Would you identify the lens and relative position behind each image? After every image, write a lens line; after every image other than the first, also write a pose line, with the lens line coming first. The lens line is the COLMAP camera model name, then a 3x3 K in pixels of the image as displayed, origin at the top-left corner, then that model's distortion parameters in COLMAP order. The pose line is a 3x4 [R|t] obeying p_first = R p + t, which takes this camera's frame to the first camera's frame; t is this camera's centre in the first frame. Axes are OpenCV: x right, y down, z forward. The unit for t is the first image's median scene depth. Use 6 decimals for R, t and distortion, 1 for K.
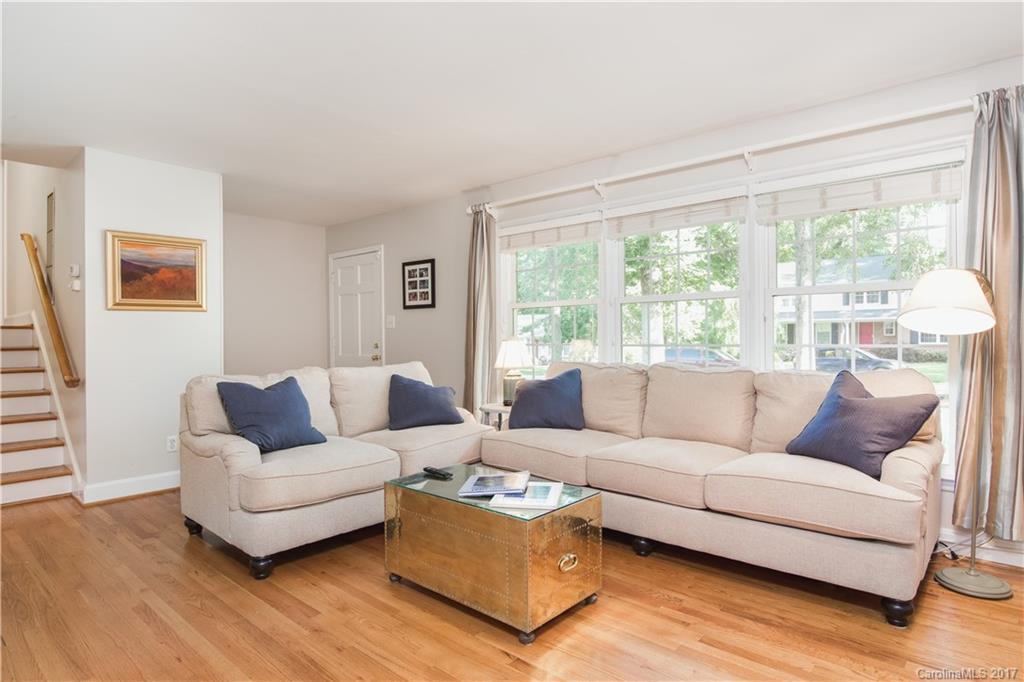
lens RADIAL K [[562.0, 0, 516.5], [0, 562.0, 339.8], [0, 0, 1]] dist [-0.017439, -0.000078]
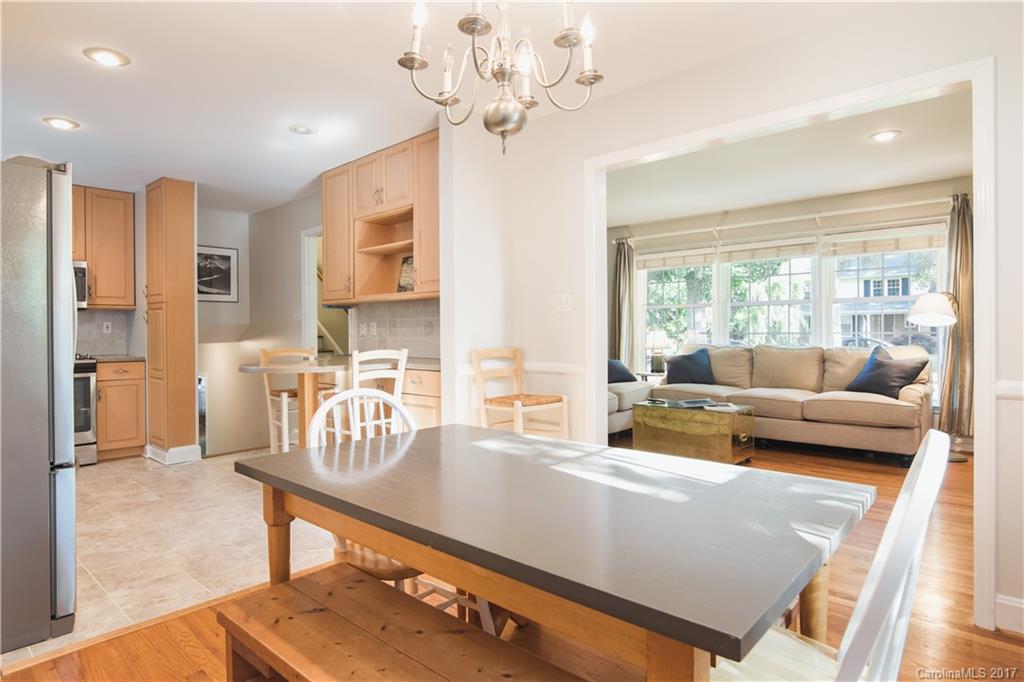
lens RADIAL K [[557.8, 0, 507.7], [0, 557.8, 333.1], [0, 0, 1]] dist [-0.025994, -0.000492]
pose [[0.999081, -0.000740, -0.042850, -0.407664], [0.000860, 0.999996, 0.002793, 0.004450], [0.042847, -0.002827, 0.999078, -0.635843]]
